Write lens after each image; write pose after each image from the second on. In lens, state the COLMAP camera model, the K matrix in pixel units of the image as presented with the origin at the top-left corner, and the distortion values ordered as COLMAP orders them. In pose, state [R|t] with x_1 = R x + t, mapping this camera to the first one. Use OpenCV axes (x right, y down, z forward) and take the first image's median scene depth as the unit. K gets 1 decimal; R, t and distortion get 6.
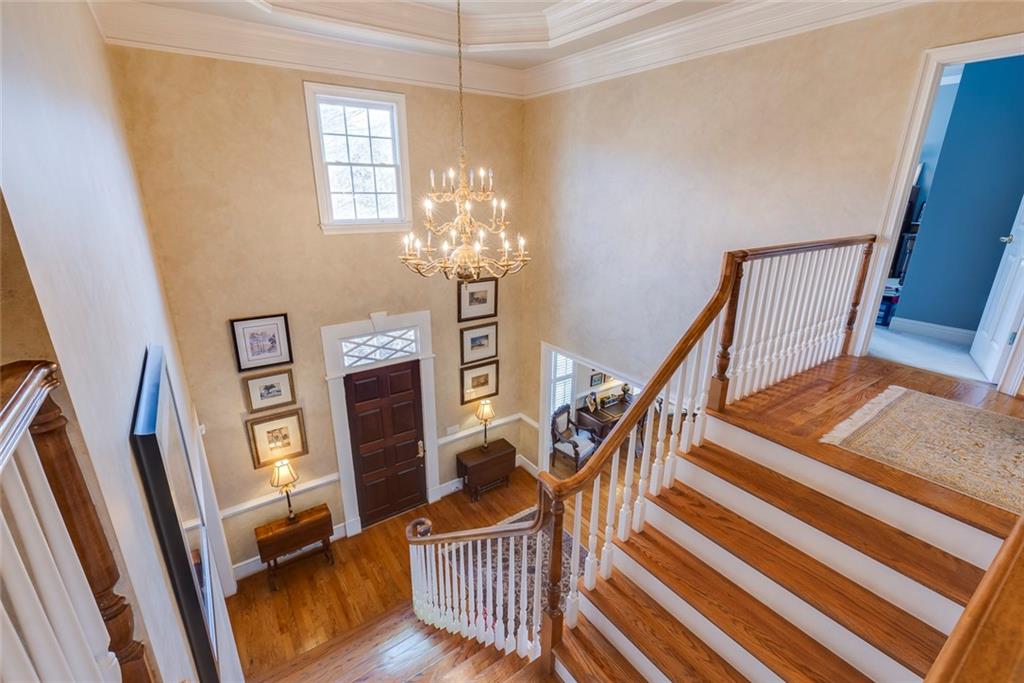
lens RADIAL K [[465.2, 0, 512.6], [0, 465.2, 341.6], [0, 0, 1]] dist [0.007873, -0.001623]
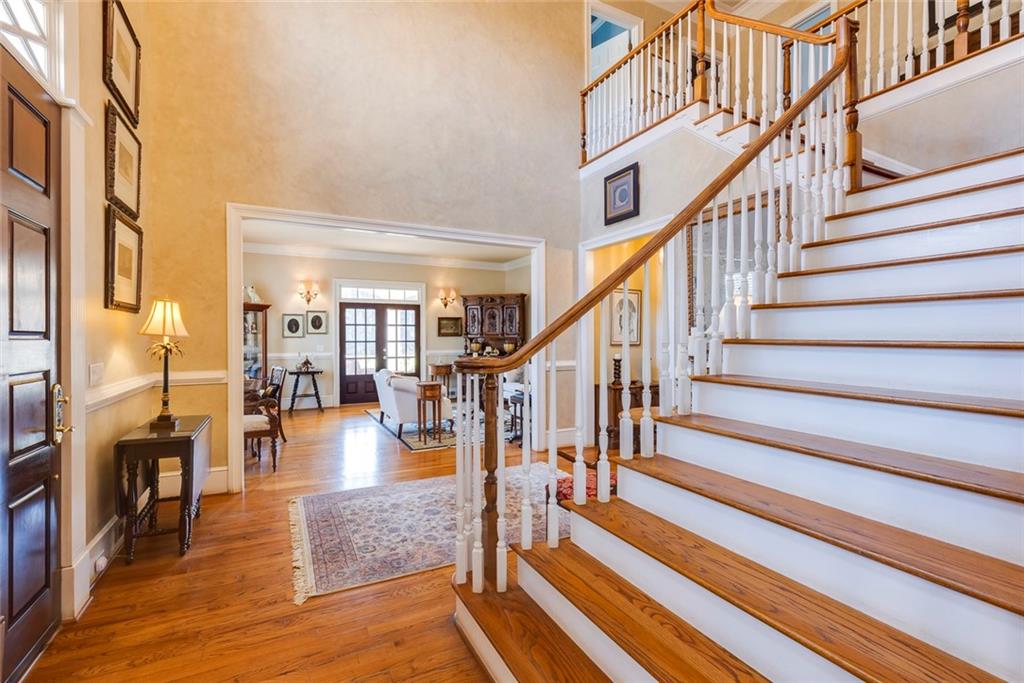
lens RADIAL K [[465.2, 0, 507.0], [0, 465.2, 336.8], [0, 0, 1]] dist [0.007873, -0.001623]
pose [[0.150747, -0.005301, 0.988558, -0.483225], [0.315342, 0.948003, -0.043003, 0.308144], [-0.936928, 0.318217, 0.144580, 0.701998]]
